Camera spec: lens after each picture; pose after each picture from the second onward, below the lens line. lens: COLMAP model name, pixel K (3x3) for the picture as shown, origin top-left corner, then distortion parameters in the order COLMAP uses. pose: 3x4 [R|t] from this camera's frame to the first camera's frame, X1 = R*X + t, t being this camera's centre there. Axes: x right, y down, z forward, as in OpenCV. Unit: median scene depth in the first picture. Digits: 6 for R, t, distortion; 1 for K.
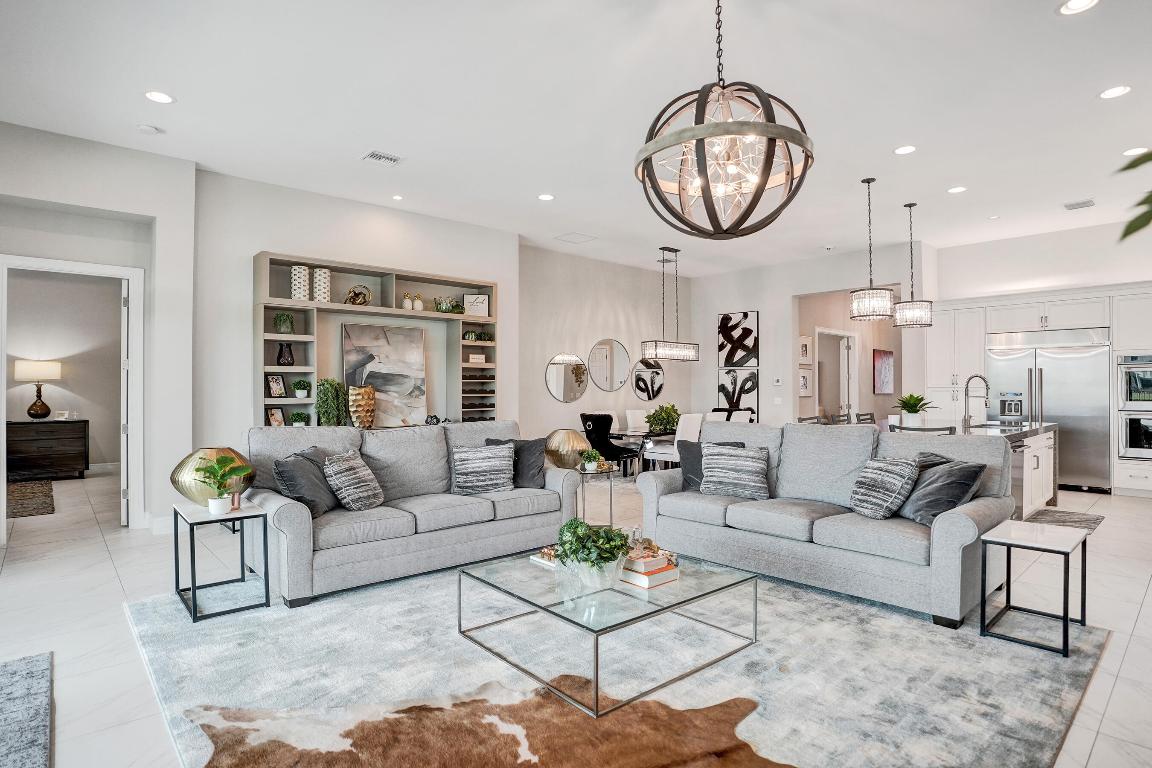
lens RADIAL K [[609.8, 0, 575.1], [0, 609.8, 386.7], [0, 0, 1]] dist [-0.044837, 0.012396]
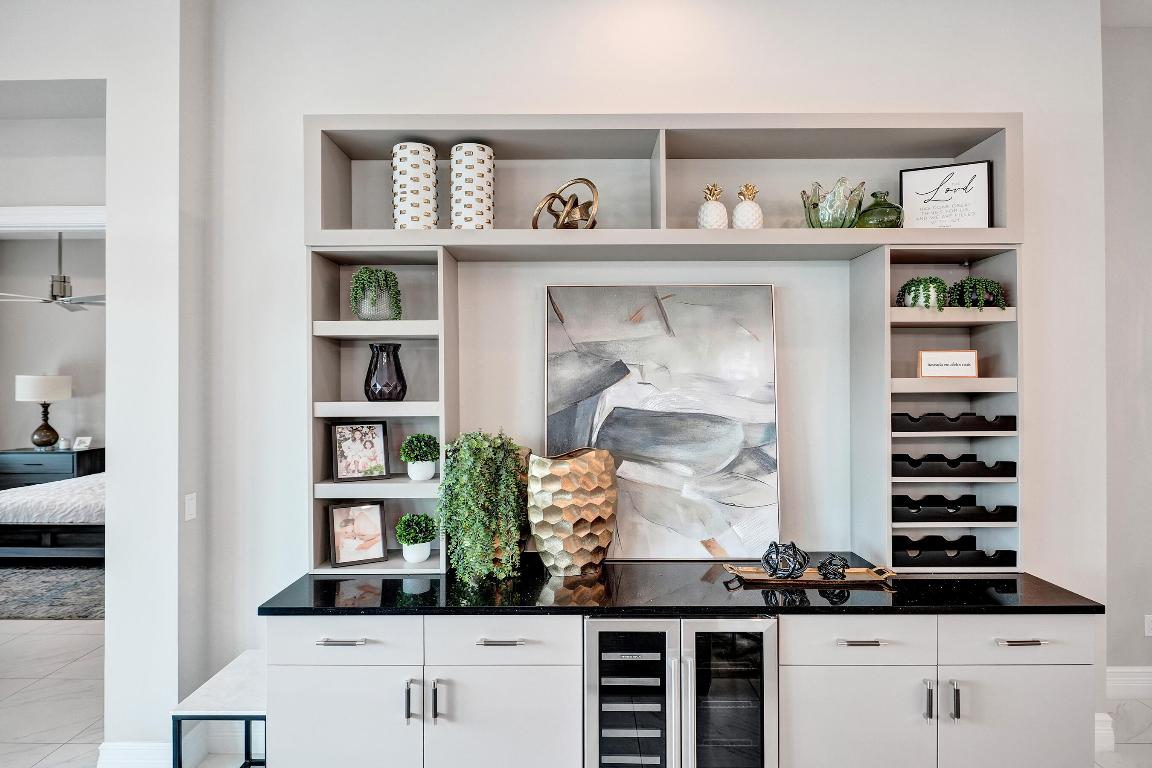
lens RADIAL K [[647.1, 0, 573.7], [0, 647.1, 386.0], [0, 0, 1]] dist [-0.030817, 0.002323]
pose [[0.728718, 0.000295, -0.684814, -0.079259], [0.002239, 0.999994, 0.002813, -0.038457], [0.684810, -0.003583, 0.728713, 0.667322]]
